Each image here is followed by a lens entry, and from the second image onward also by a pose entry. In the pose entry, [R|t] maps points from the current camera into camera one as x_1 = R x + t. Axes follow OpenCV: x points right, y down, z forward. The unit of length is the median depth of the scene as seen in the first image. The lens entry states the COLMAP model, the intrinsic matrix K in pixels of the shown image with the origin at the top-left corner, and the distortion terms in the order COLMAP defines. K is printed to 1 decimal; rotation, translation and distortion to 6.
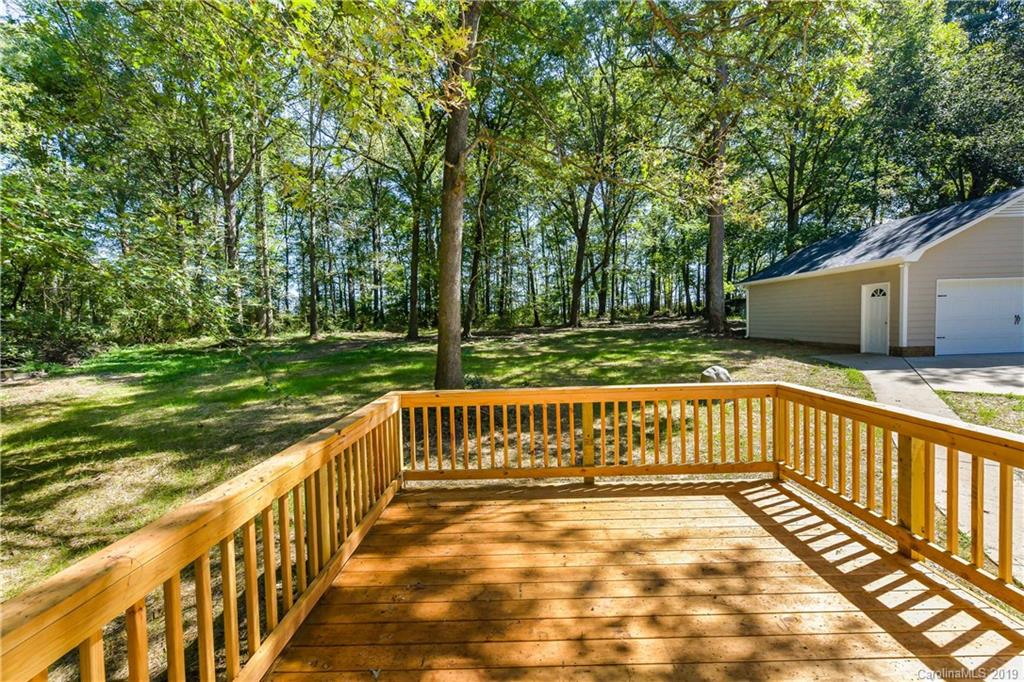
lens RADIAL K [[403.2, 0, 514.3], [0, 403.2, 335.6], [0, 0, 1]] dist [0.003677, -0.002025]
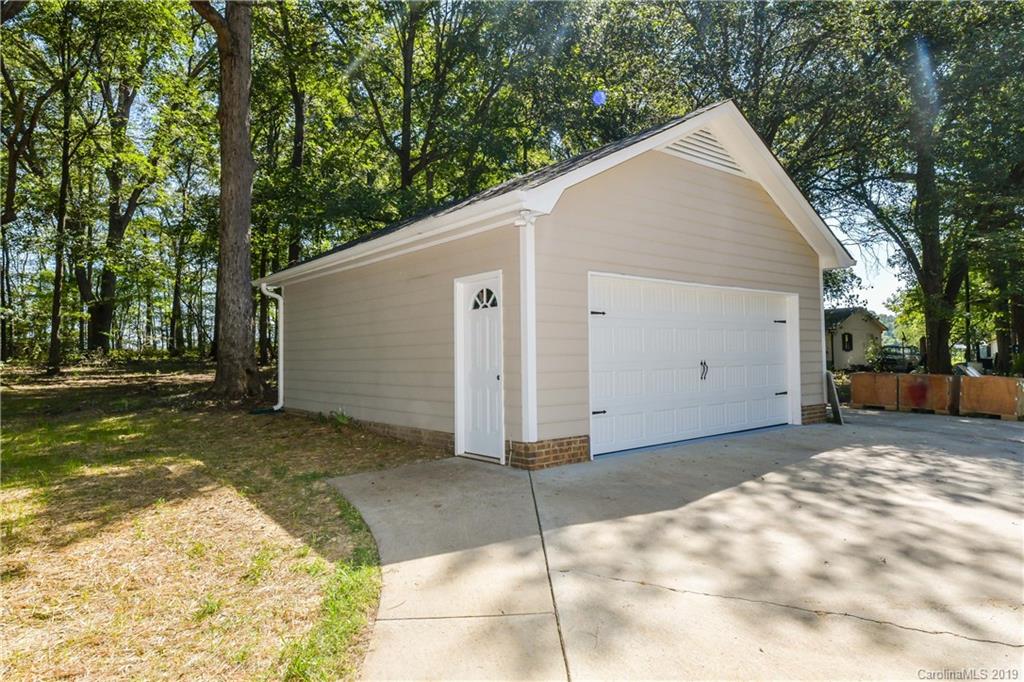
lens RADIAL K [[628.4, 0, 515.1], [0, 628.4, 341.7], [0, 0, 1]] dist [0.002290, 0.001643]
pose [[0.775483, 0.030613, 0.630626, 1.903997], [0.021478, 0.996967, -0.074808, -0.068326], [-0.631003, 0.071557, 0.772473, 1.809891]]
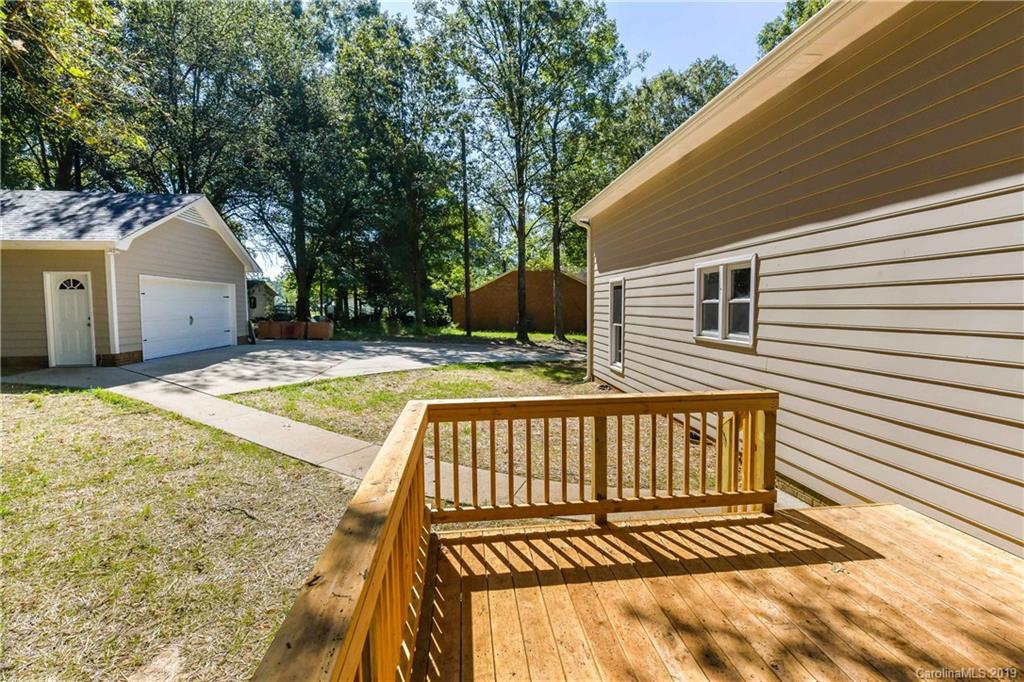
lens RADIAL K [[459.7, 0, 519.4], [0, 459.7, 337.2], [0, 0, 1]] dist [0.001412, 0.000031]
pose [[-0.127821, -0.038014, 0.991068, -0.186961], [0.045773, 0.997974, 0.044182, -0.029078], [-0.990740, 0.051012, -0.125822, 1.012003]]
